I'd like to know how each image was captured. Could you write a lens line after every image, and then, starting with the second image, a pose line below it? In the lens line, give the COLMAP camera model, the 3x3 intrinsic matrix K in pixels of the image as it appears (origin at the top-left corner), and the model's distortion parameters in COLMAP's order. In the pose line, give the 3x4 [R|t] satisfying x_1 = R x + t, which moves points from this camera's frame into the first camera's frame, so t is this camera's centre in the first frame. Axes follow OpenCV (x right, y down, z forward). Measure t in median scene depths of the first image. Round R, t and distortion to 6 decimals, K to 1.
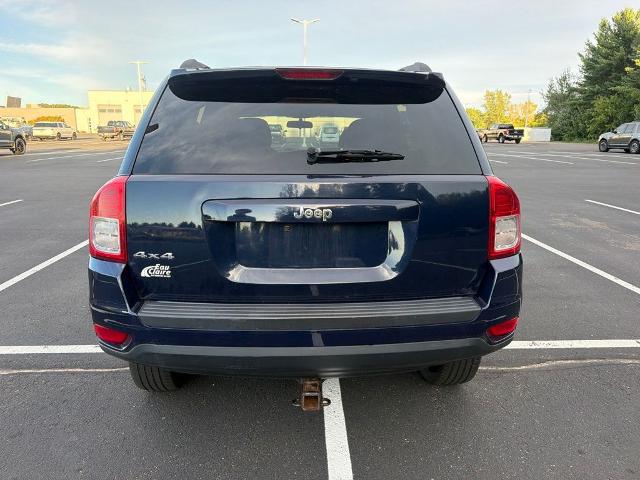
lens RADIAL K [[444.9, 0, 320.0], [0, 444.9, 234.0], [0, 0, 1]] dist [0.009241, 0.002503]
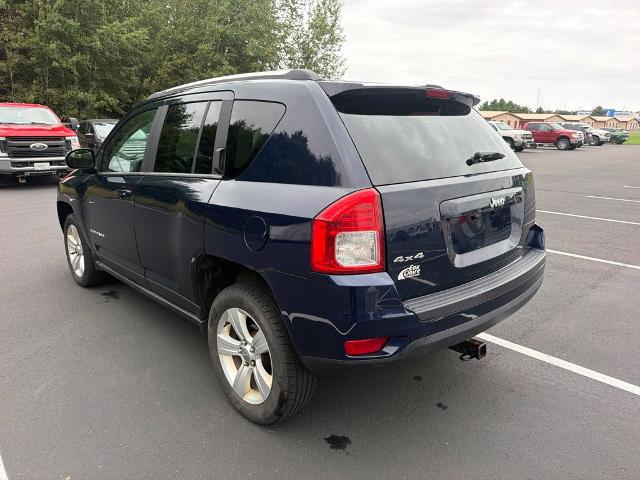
lens RADIAL K [[444.9, 0, 320.0], [0, 444.9, 234.0], [0, 0, 1]] dist [0.009241, 0.002503]
pose [[0.775318, -0.152253, 0.612945, -1.144303], [0.157286, 0.986477, 0.046084, -0.089229], [-0.611673, 0.060678, 0.788780, 0.264881]]
